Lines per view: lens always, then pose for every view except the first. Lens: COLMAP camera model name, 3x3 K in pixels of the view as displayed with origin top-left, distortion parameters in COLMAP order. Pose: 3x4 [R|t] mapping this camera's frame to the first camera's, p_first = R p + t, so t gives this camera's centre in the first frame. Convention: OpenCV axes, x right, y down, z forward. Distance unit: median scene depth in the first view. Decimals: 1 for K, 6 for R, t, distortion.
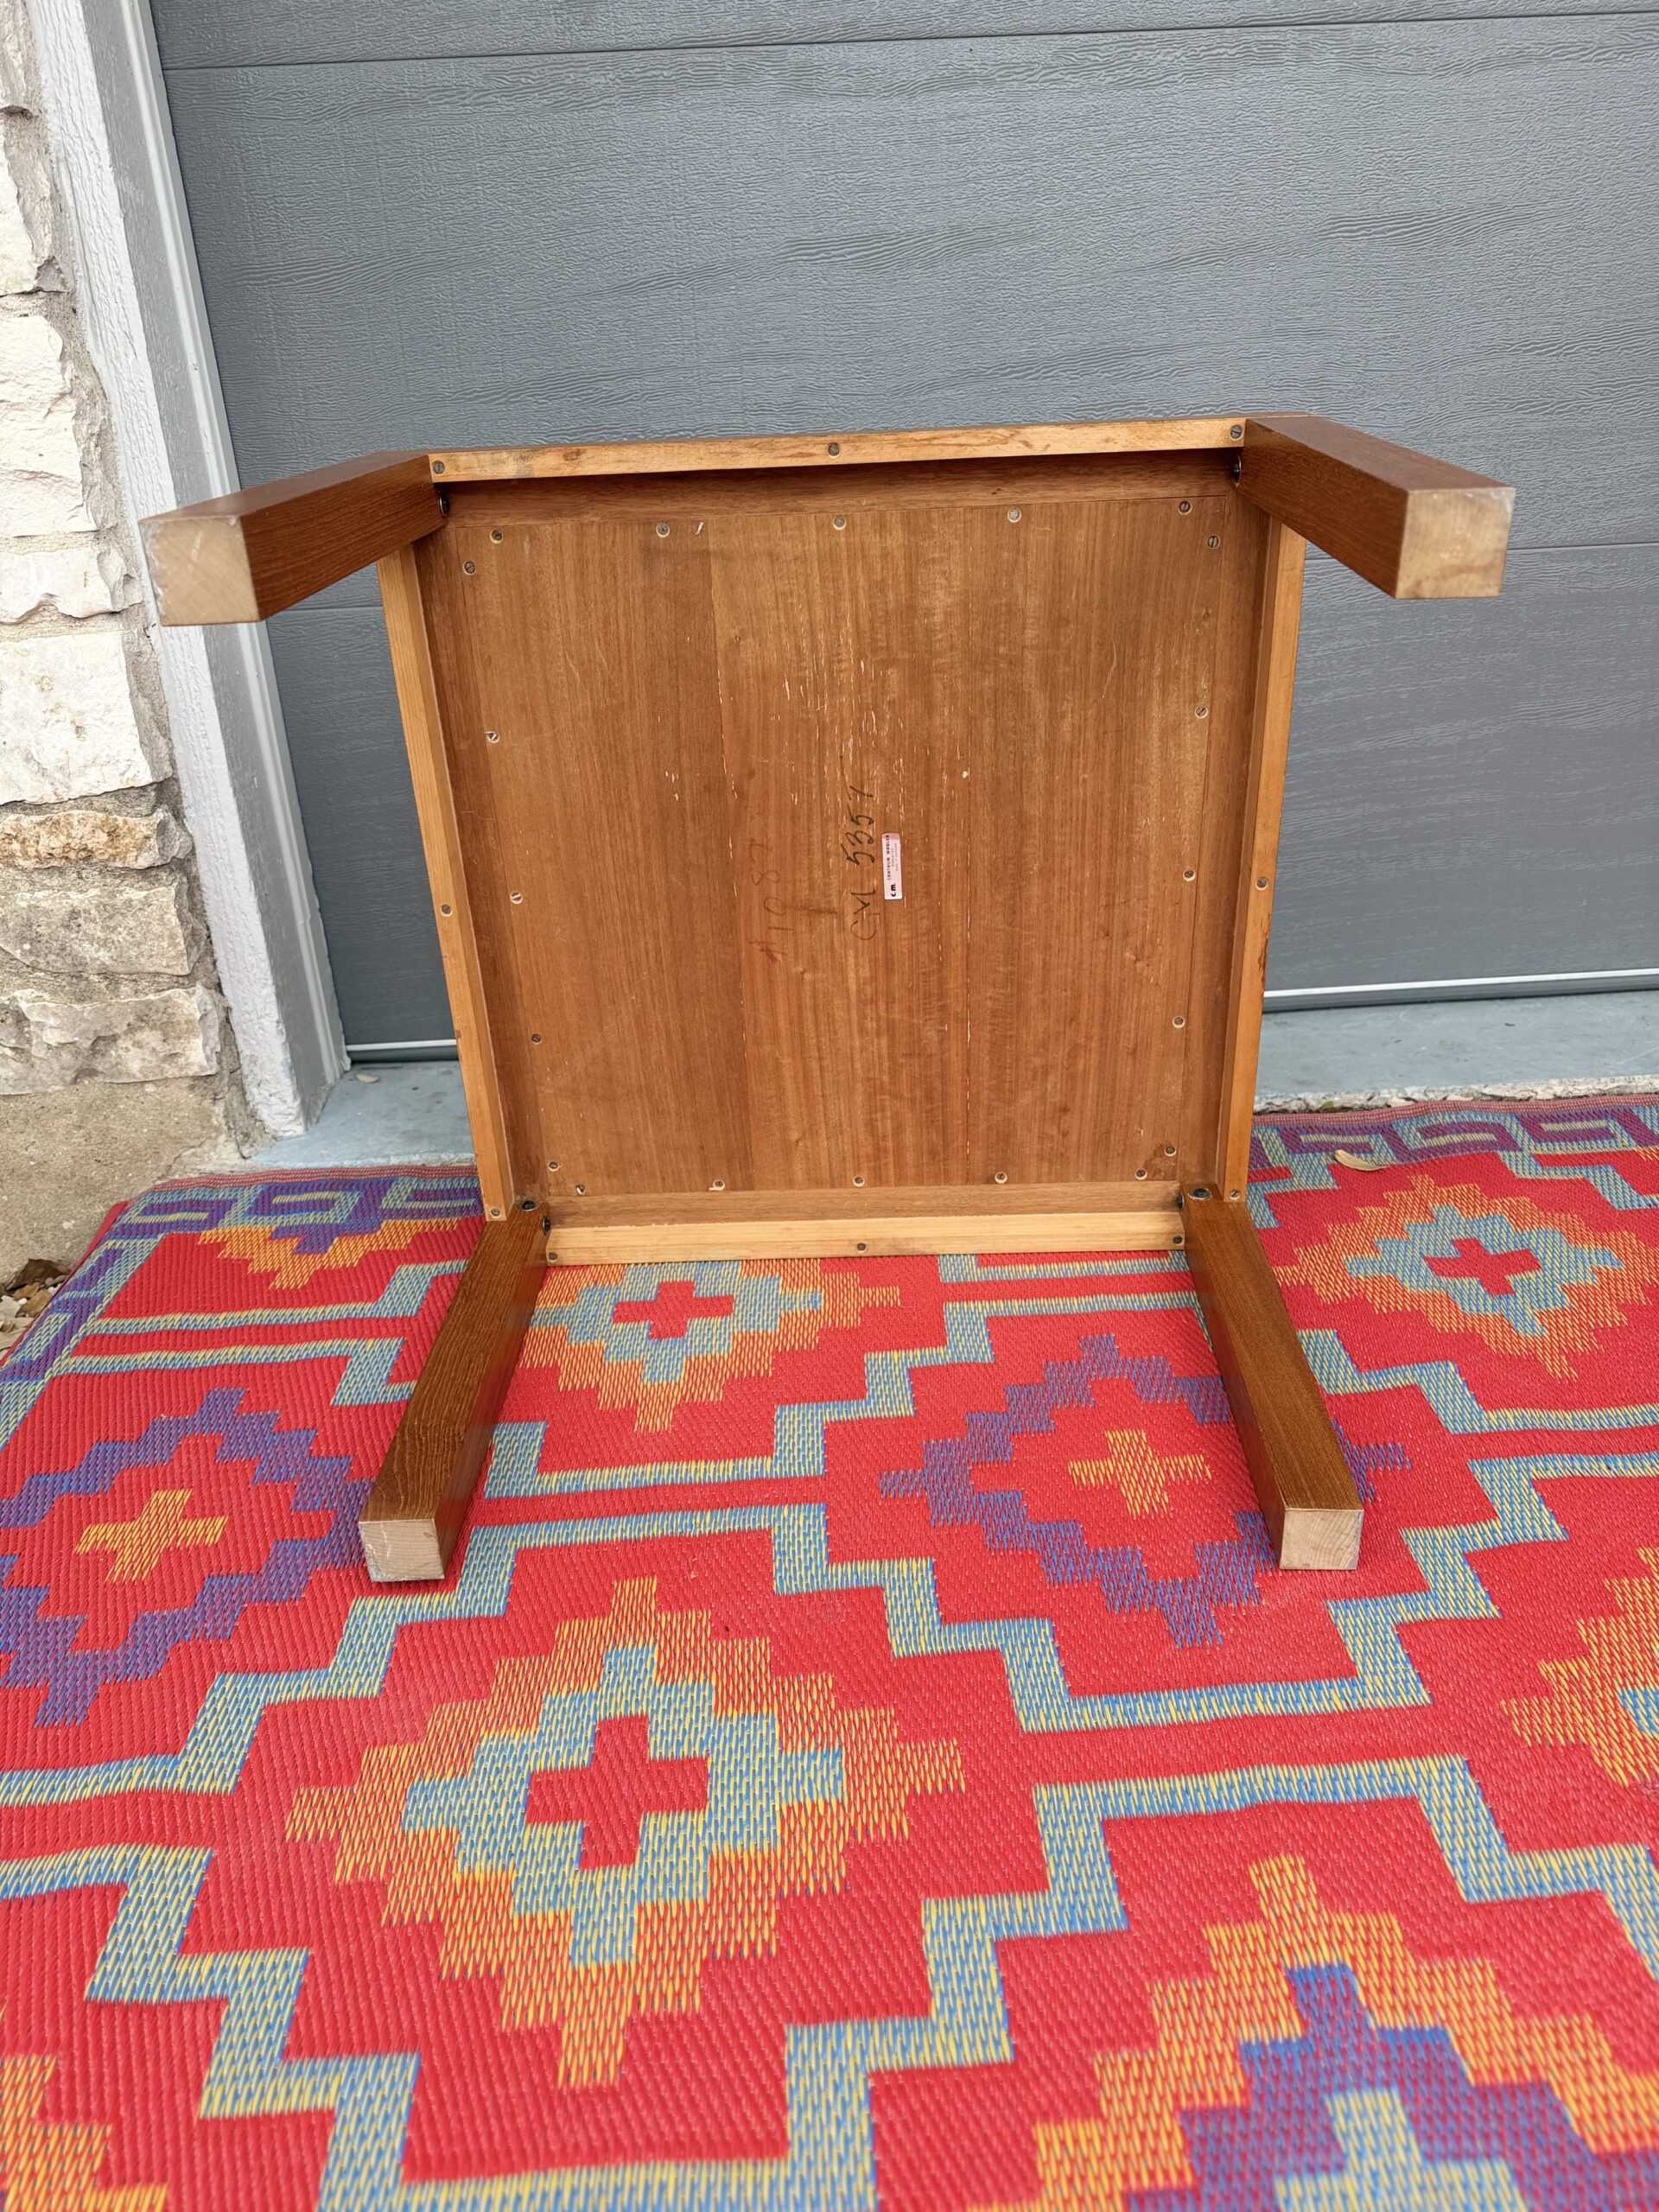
lens RADIAL K [[1576.4, 0, 823.7], [0, 1576.4, 1089.5], [0, 0, 1]] dist [0.064671, -0.076842]
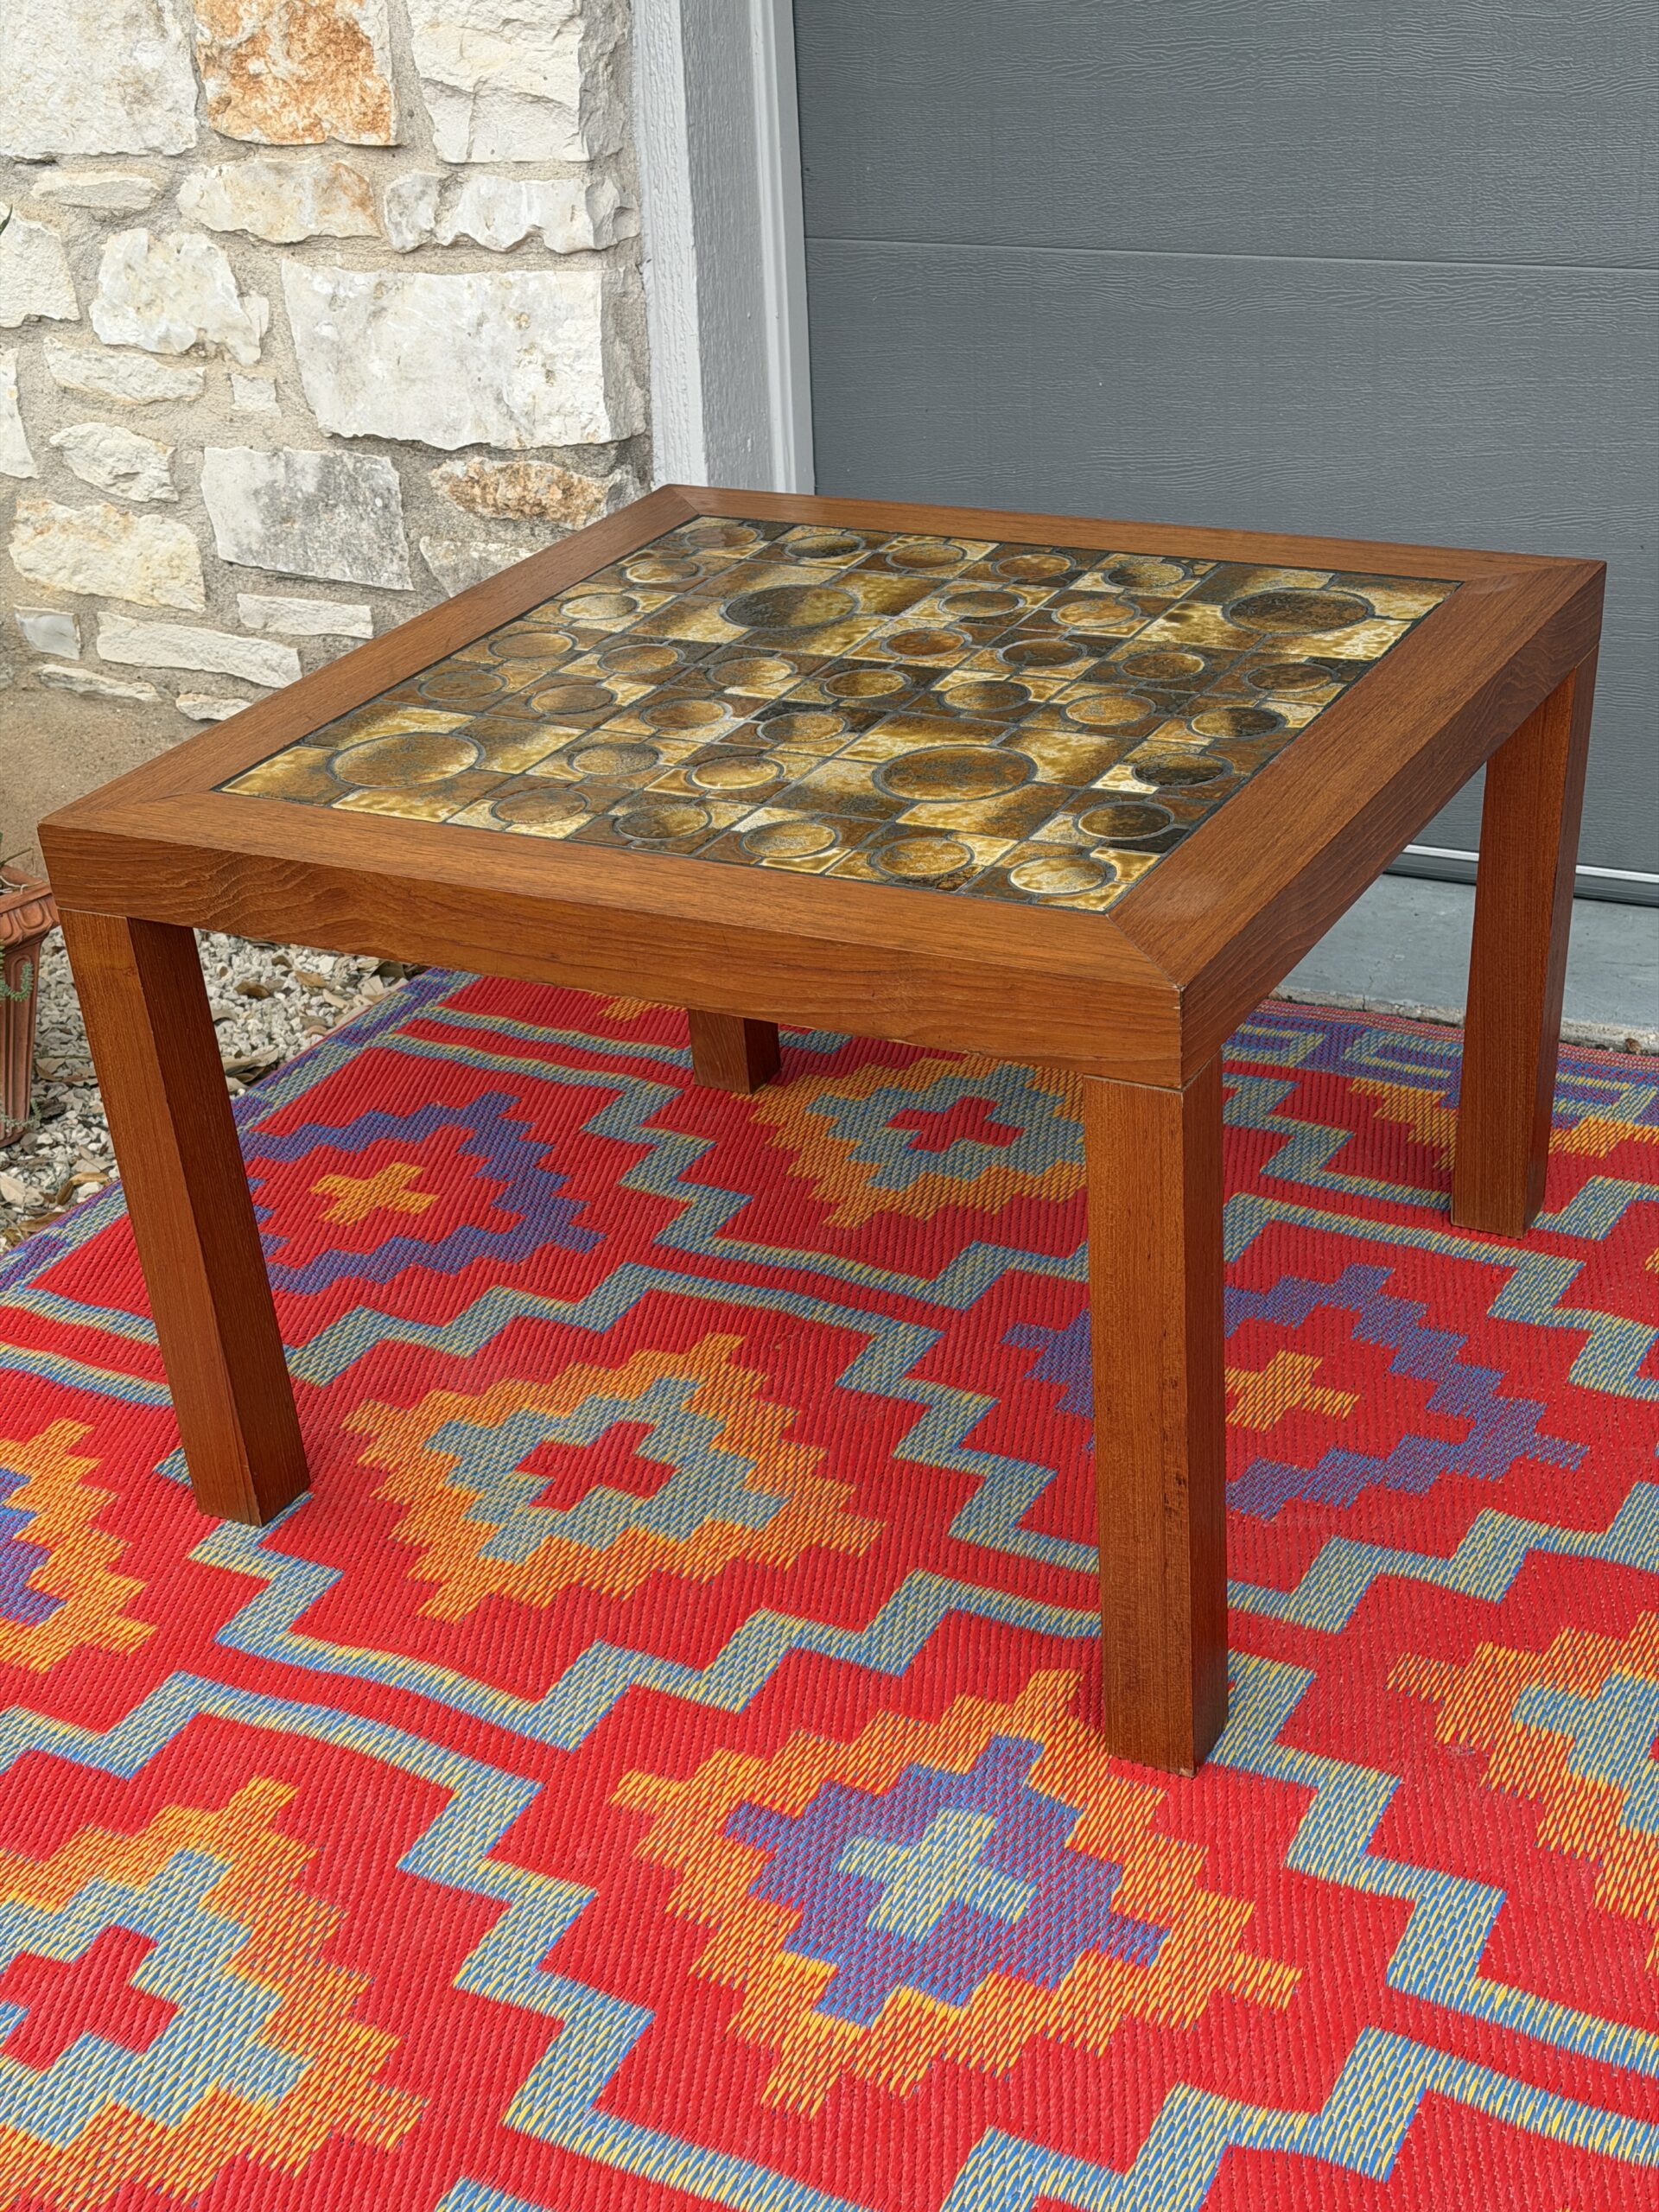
lens RADIAL K [[3116.6, 0, 811.4], [0, 3116.6, 1101.0], [0, 0, 1]] dist [0.117476, 0.000000]
pose [[0.858816, 0.219385, -0.462931, 0.592110], [-0.192989, 0.975638, 0.104332, -0.036833], [0.474542, -0.000262, 0.880233, -0.515220]]
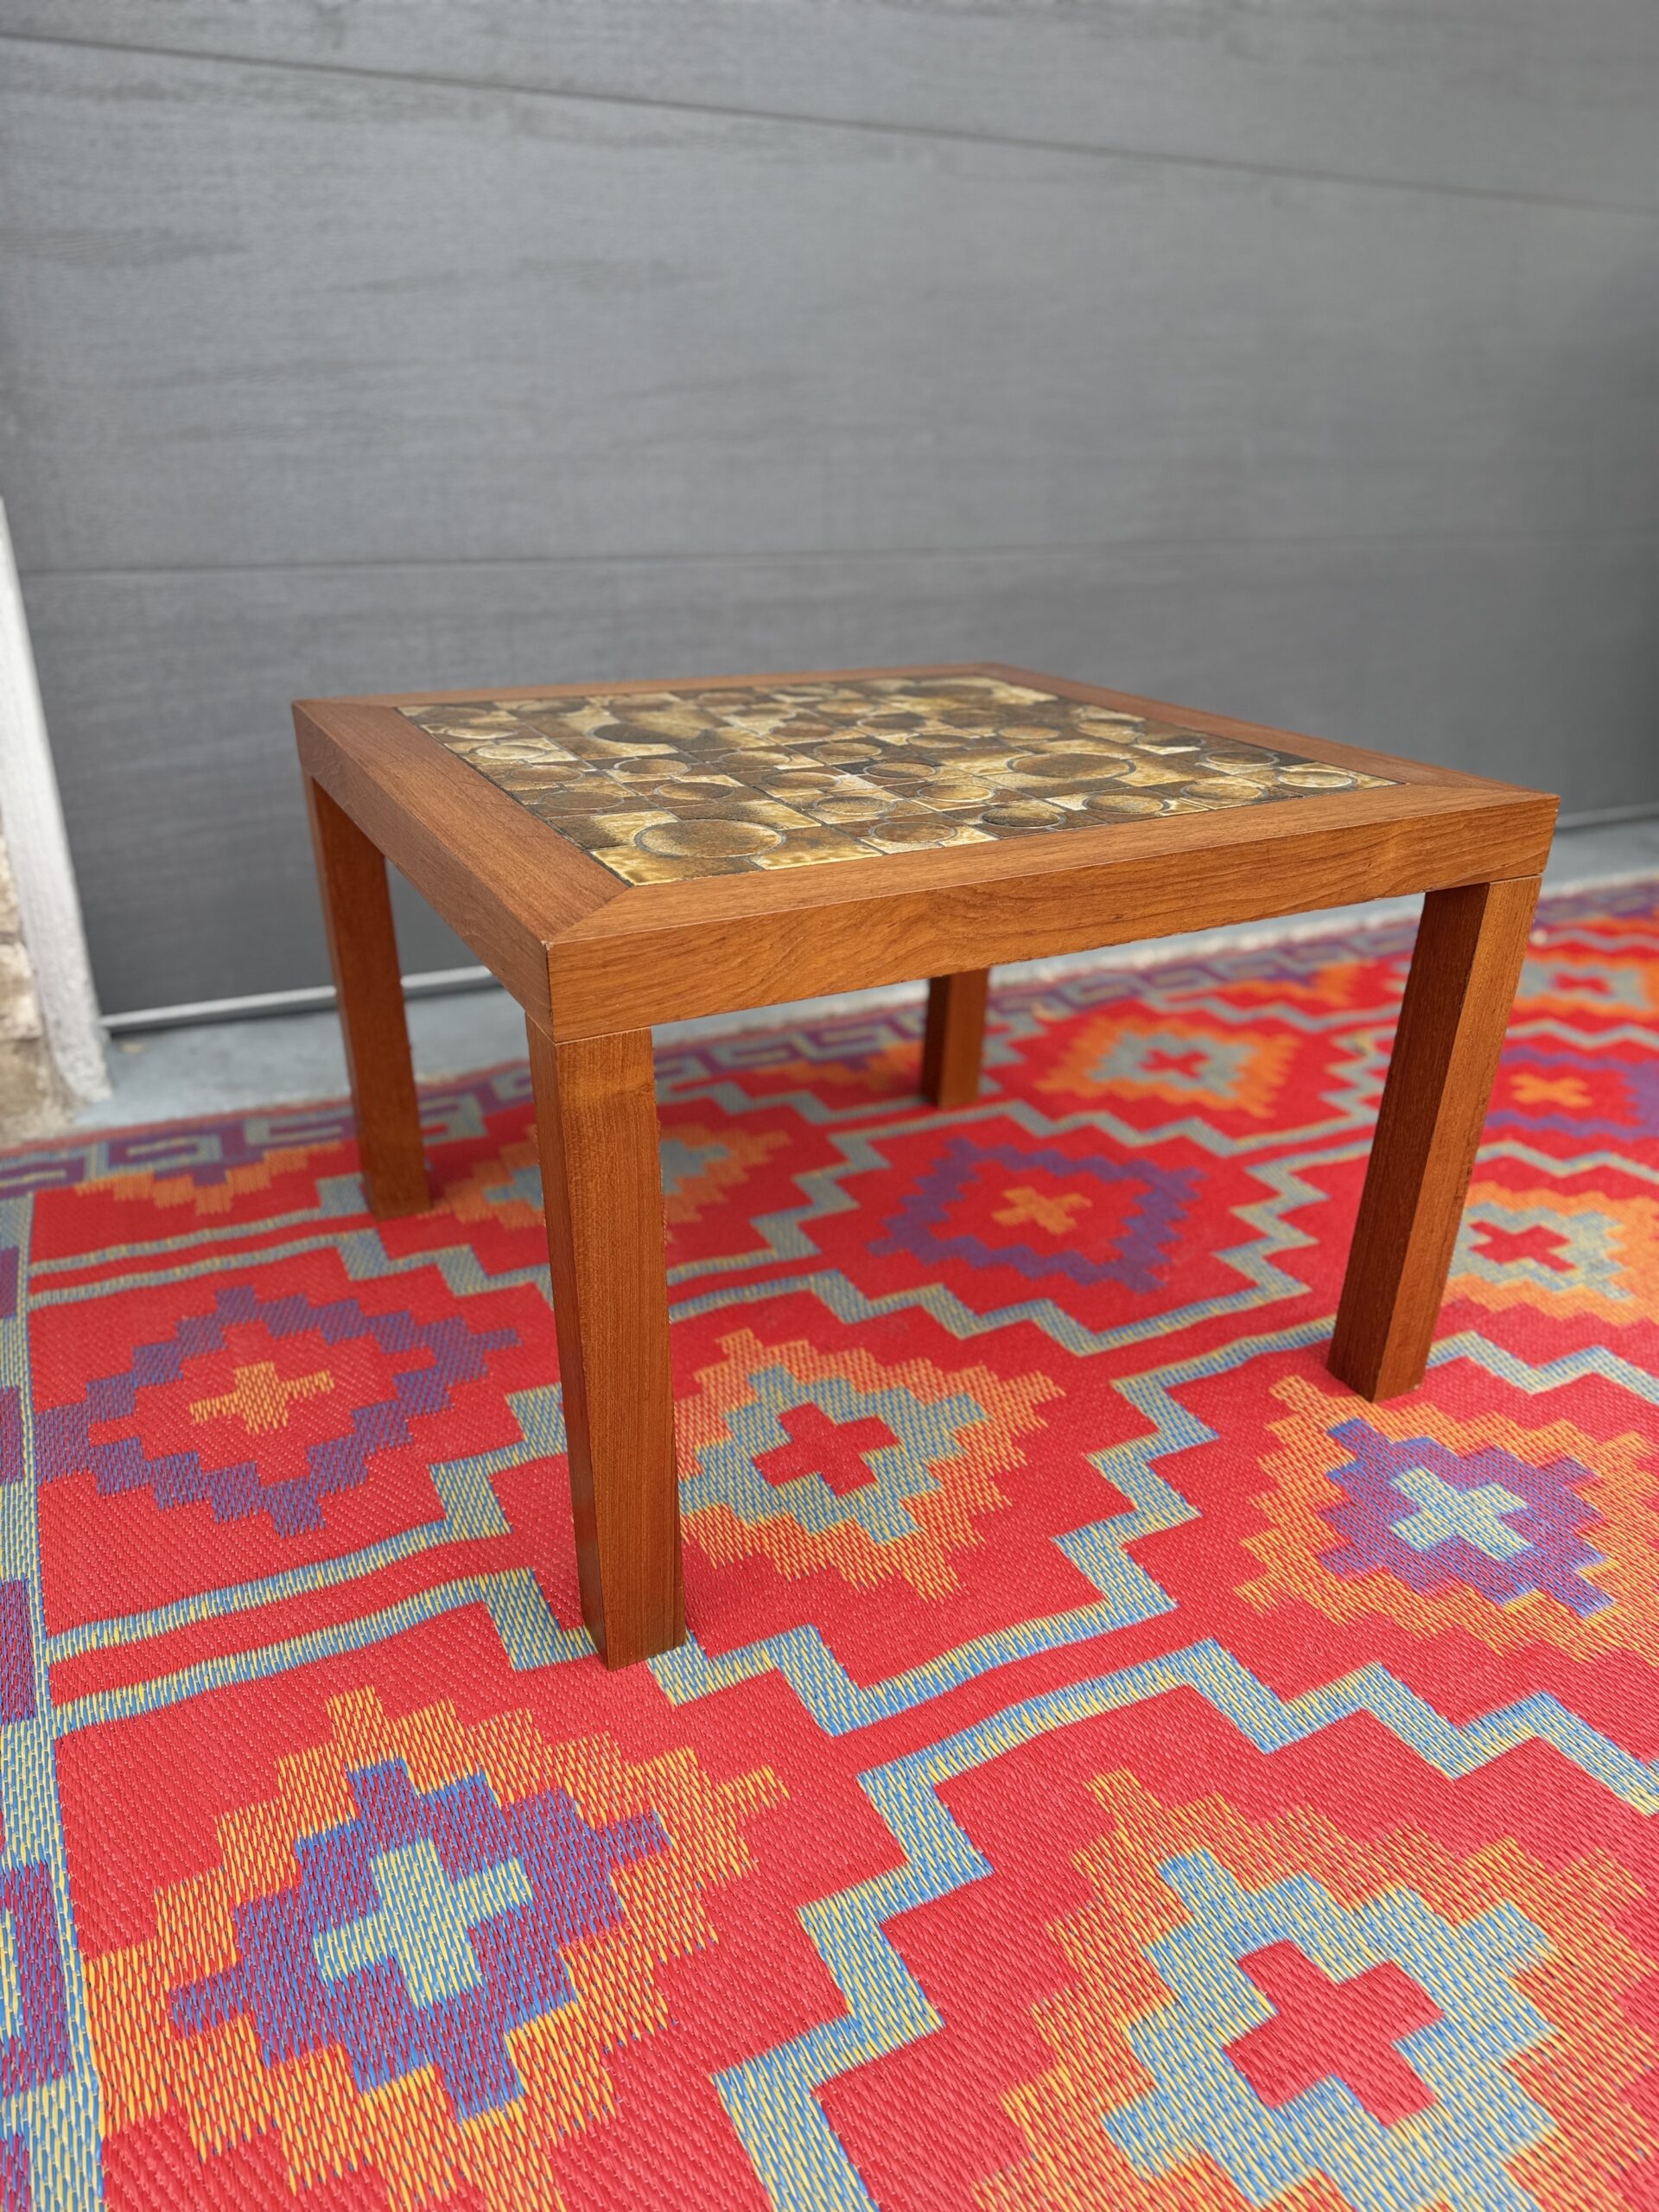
lens RADIAL K [[1576.4, 0, 829.7], [0, 1576.4, 1092.2], [0, 0, 1]] dist [0.064671, -0.076842]
pose [[0.908166, -0.110369, 0.403798, -0.381633], [0.125492, 0.992033, -0.011091, 0.108659], [-0.399356, 0.060746, 0.914781, -0.103709]]
